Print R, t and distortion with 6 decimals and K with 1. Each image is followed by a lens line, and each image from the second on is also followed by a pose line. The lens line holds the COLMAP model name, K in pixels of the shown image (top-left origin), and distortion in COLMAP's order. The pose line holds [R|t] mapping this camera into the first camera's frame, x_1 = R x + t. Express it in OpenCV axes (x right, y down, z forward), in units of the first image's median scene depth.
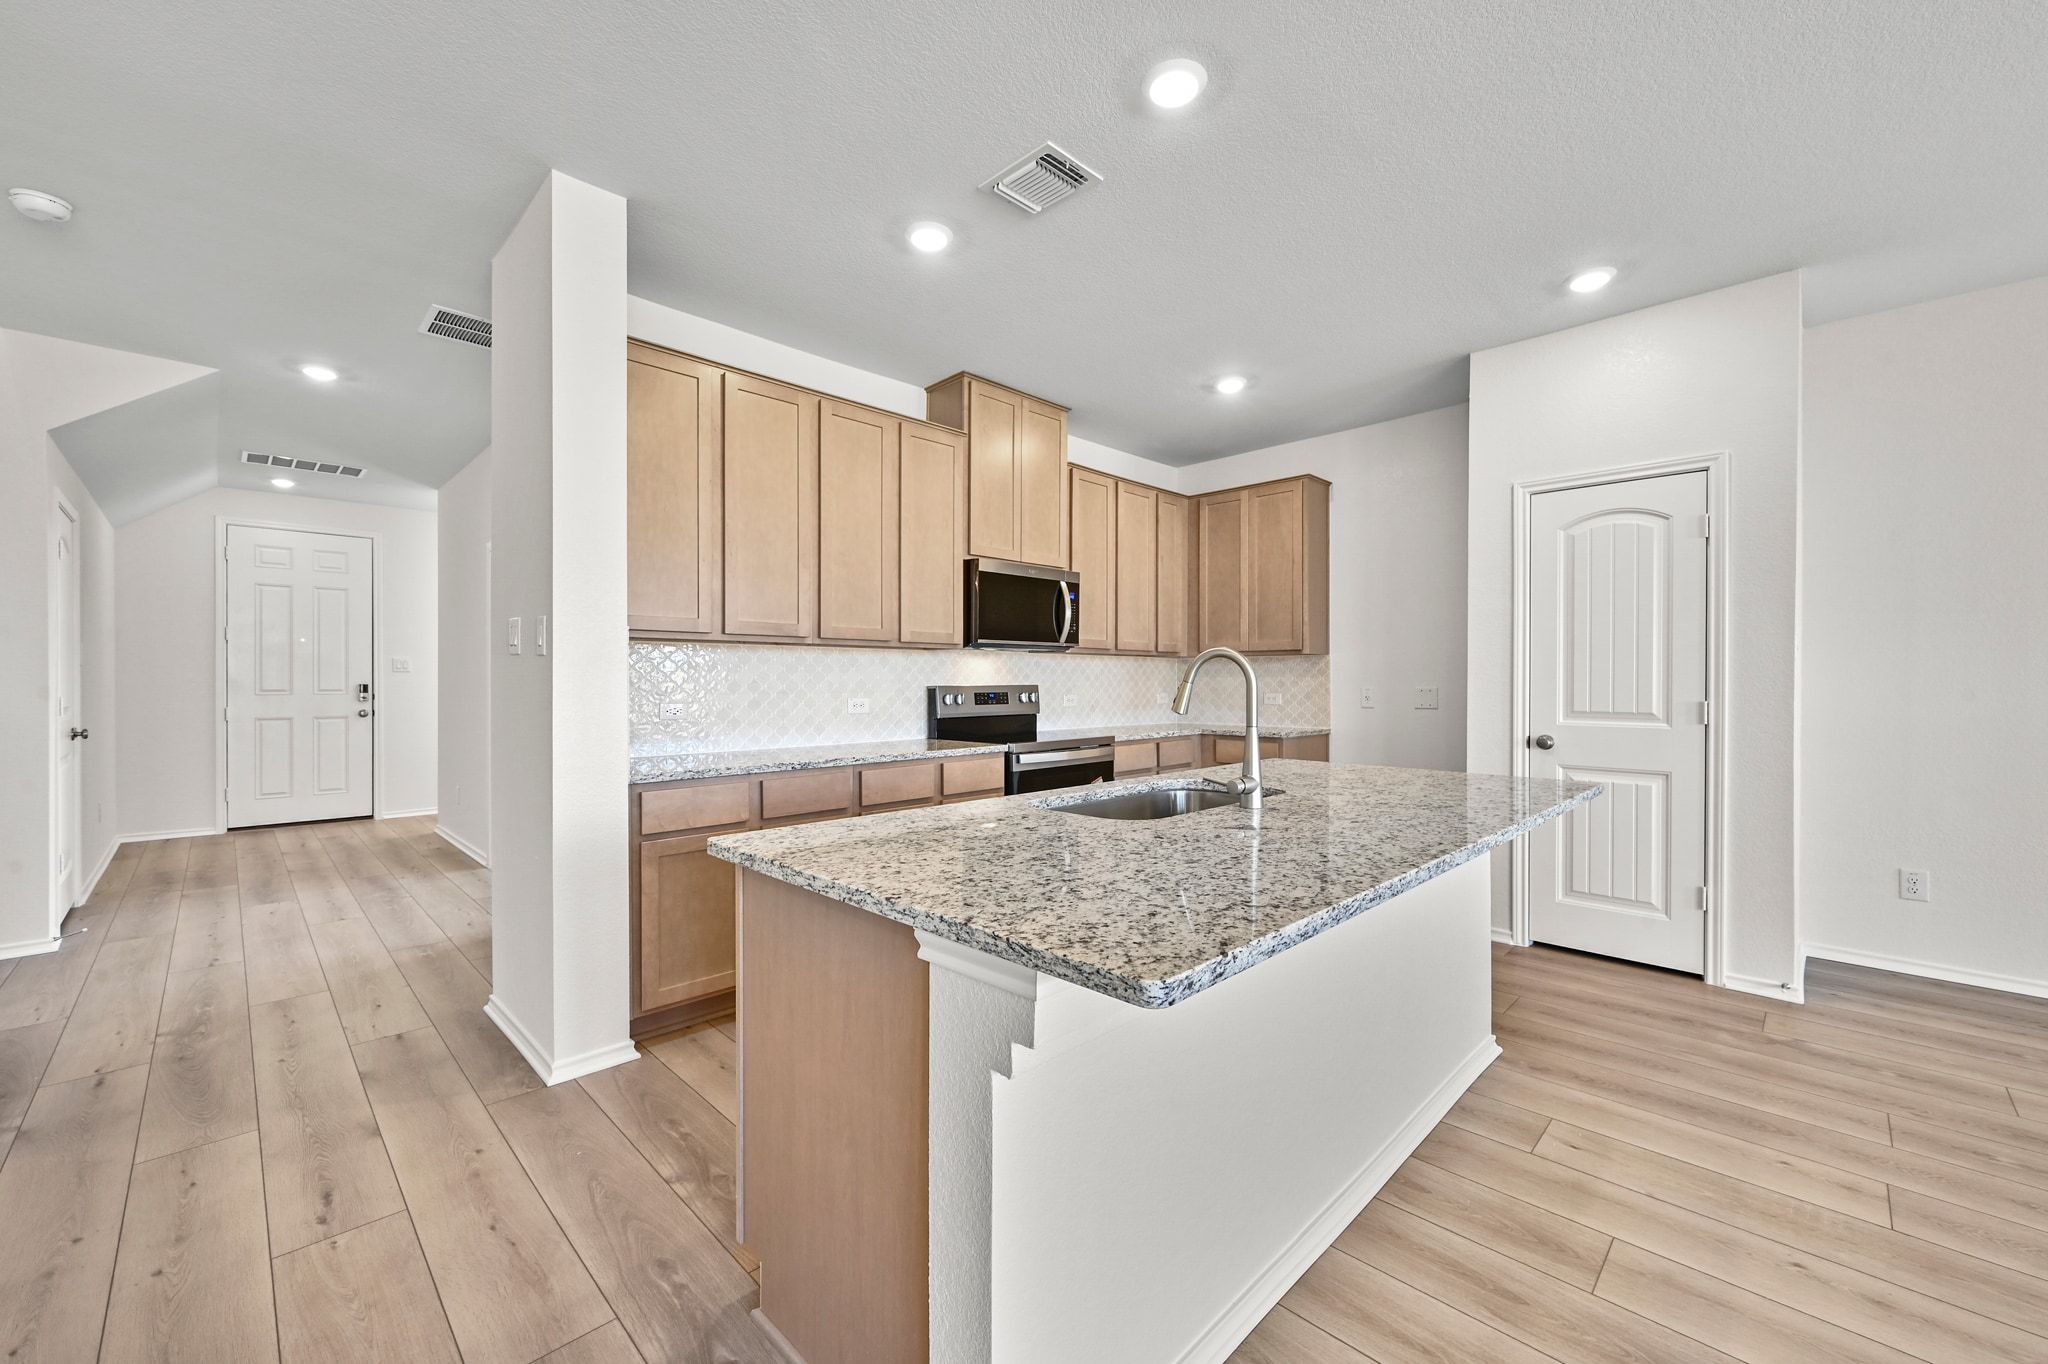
lens RADIAL K [[812.8, 0, 1034.7], [0, 812.8, 679.4], [0, 0, 1]] dist [-0.002834, 0.002032]
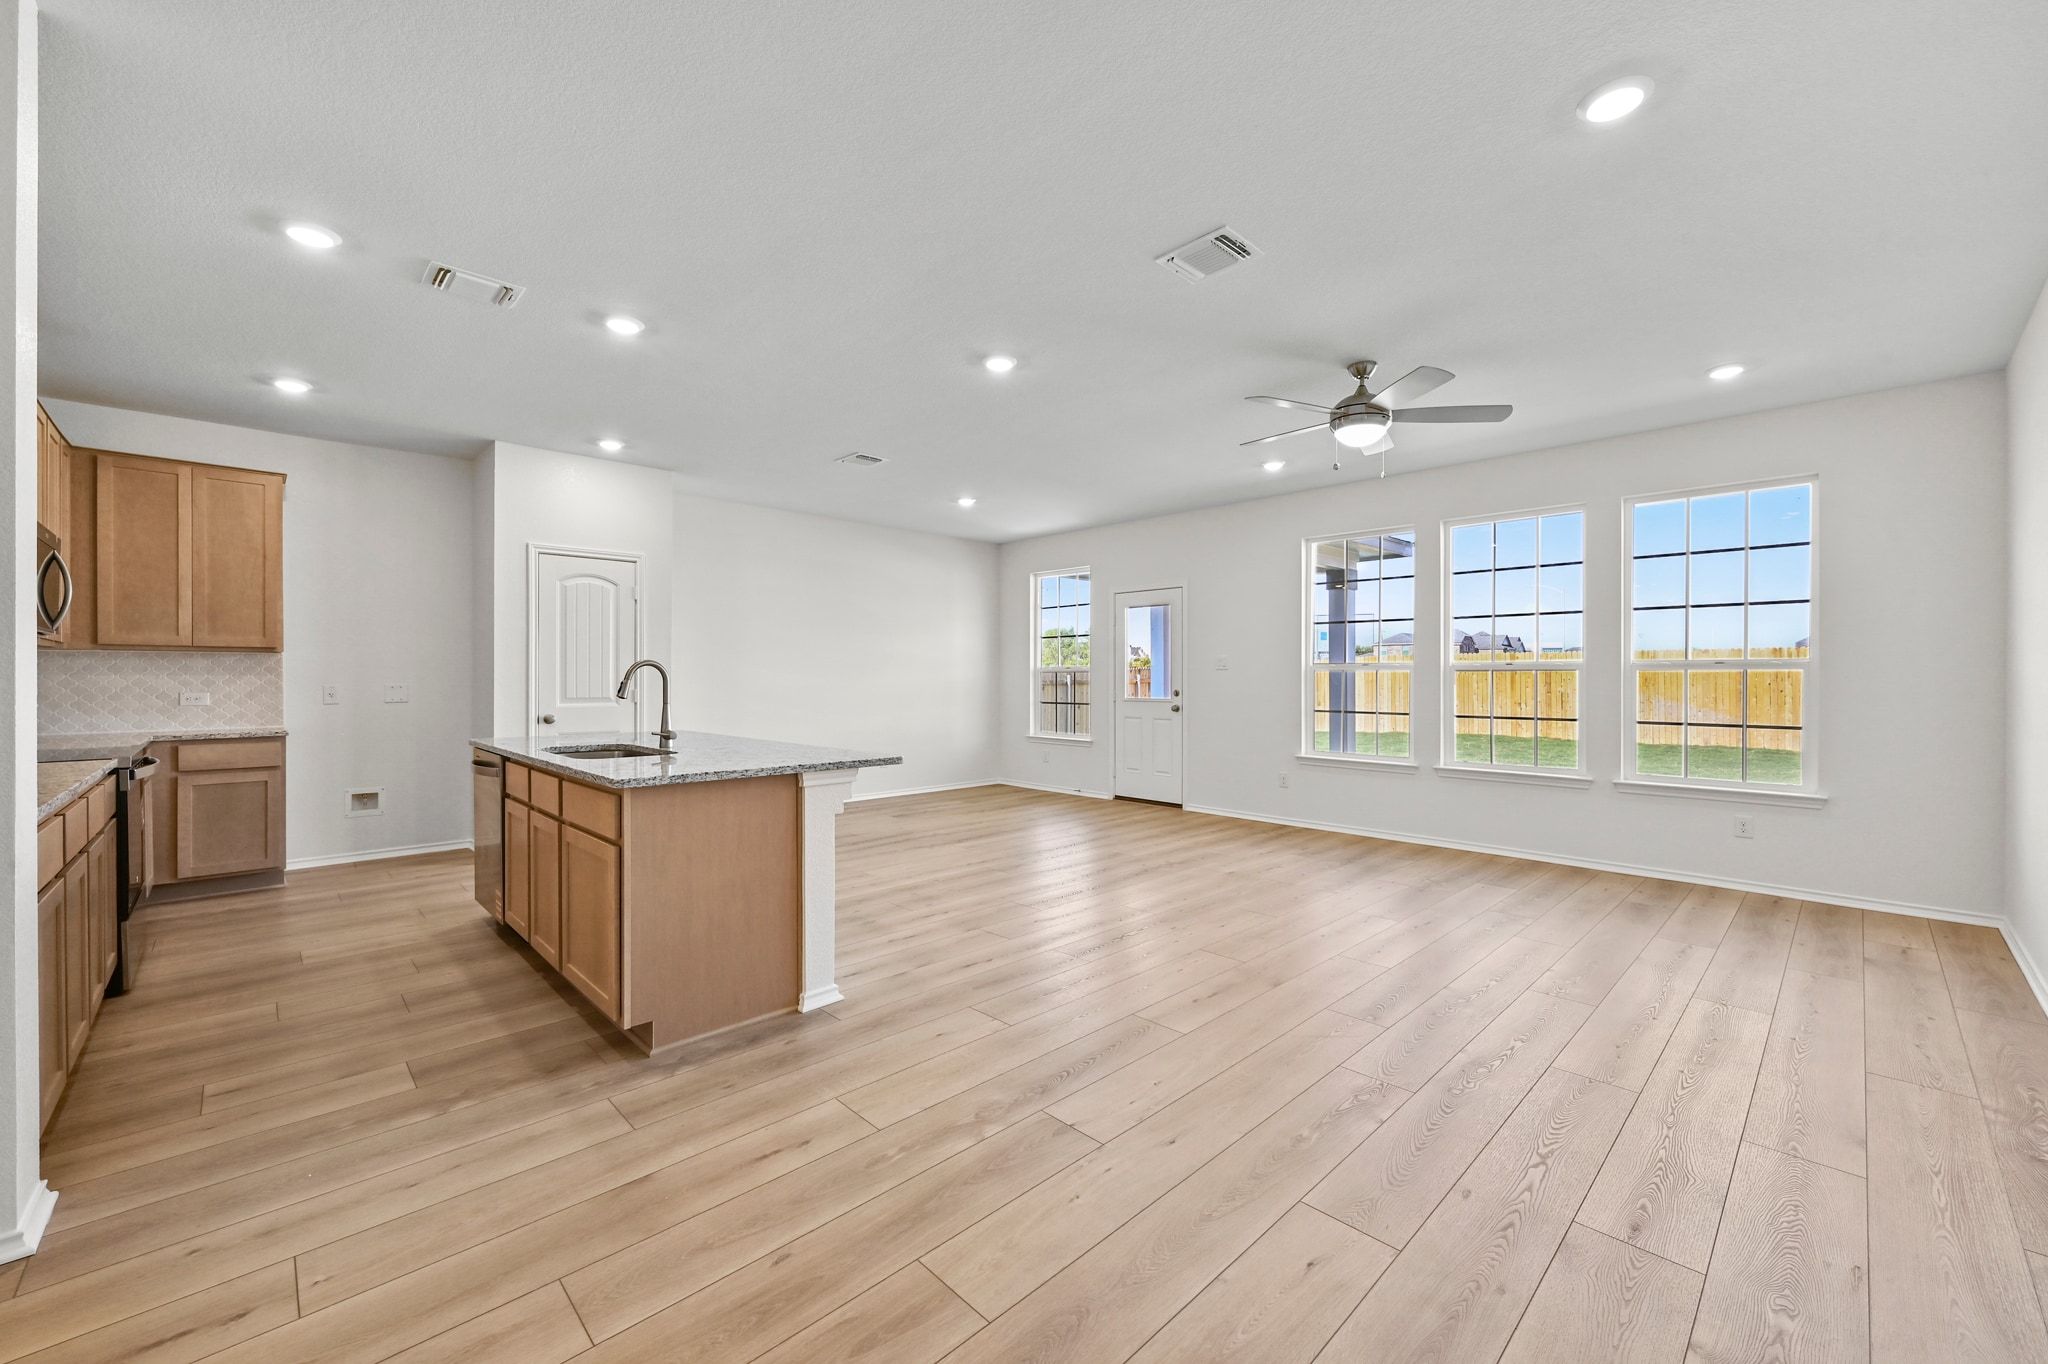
lens RADIAL K [[812.8, 0, 1019.7], [0, 812.8, 678.7], [0, 0, 1]] dist [-0.002834, 0.002032]
pose [[0.028285, -0.002122, 0.999598, -0.881786], [-0.000993, 0.999997, 0.002151, -0.002684], [-0.999599, -0.001053, 0.028283, 0.081421]]
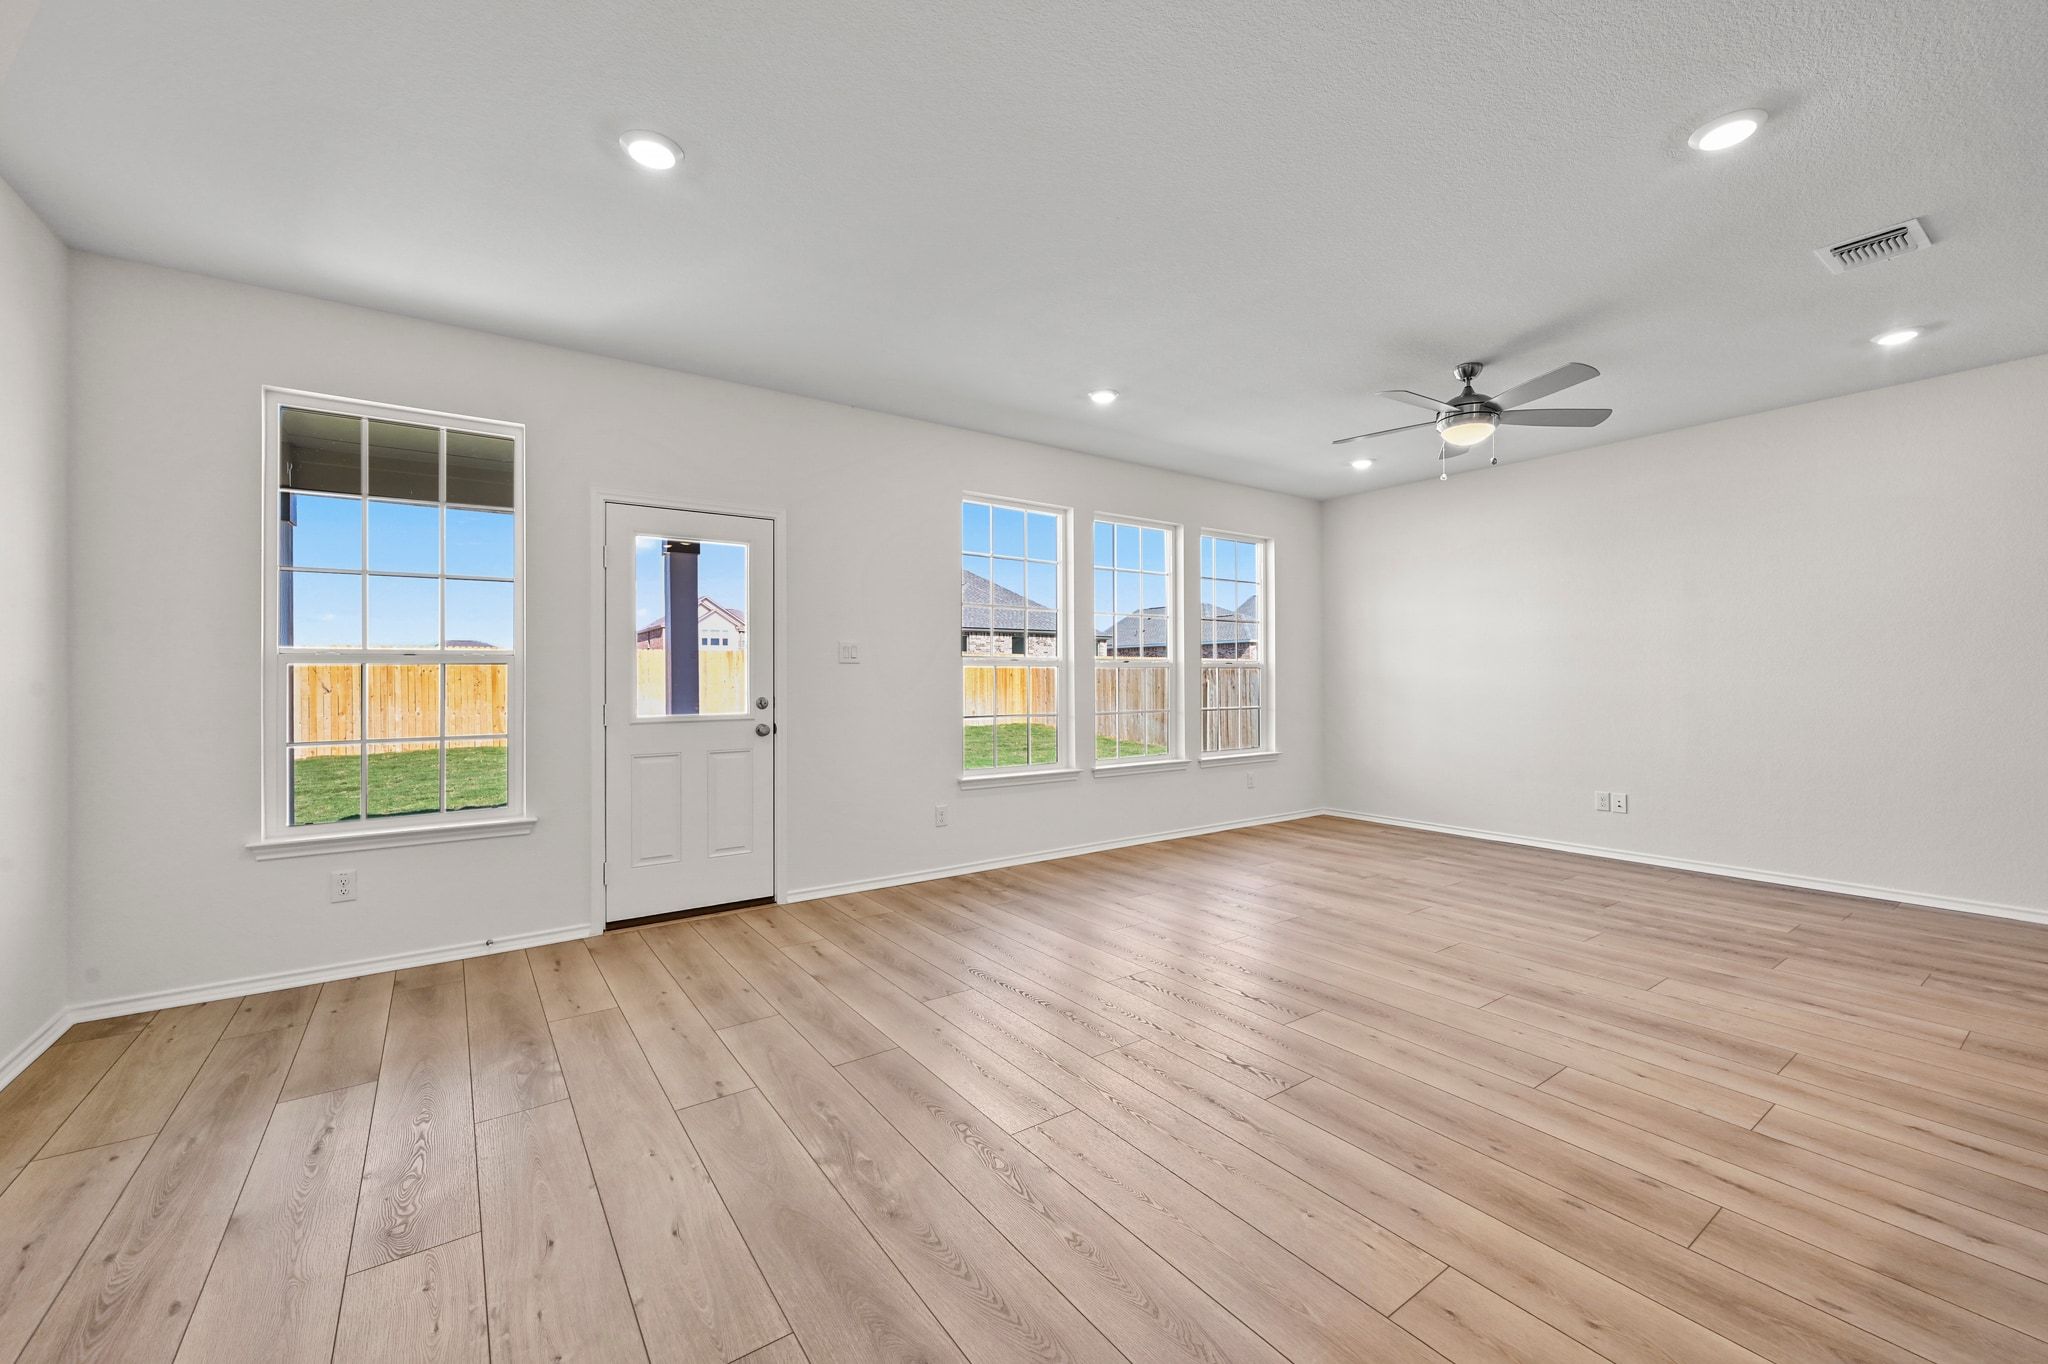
lens RADIAL K [[812.8, 0, 1037.1], [0, 812.8, 672.7], [0, 0, 1]] dist [-0.002834, 0.002032]
pose [[-0.986101, 0.003819, 0.166104, 0.656837], [0.003252, 0.999988, -0.003689, -0.000548], [-0.166116, -0.003097, -0.986101, 0.860980]]
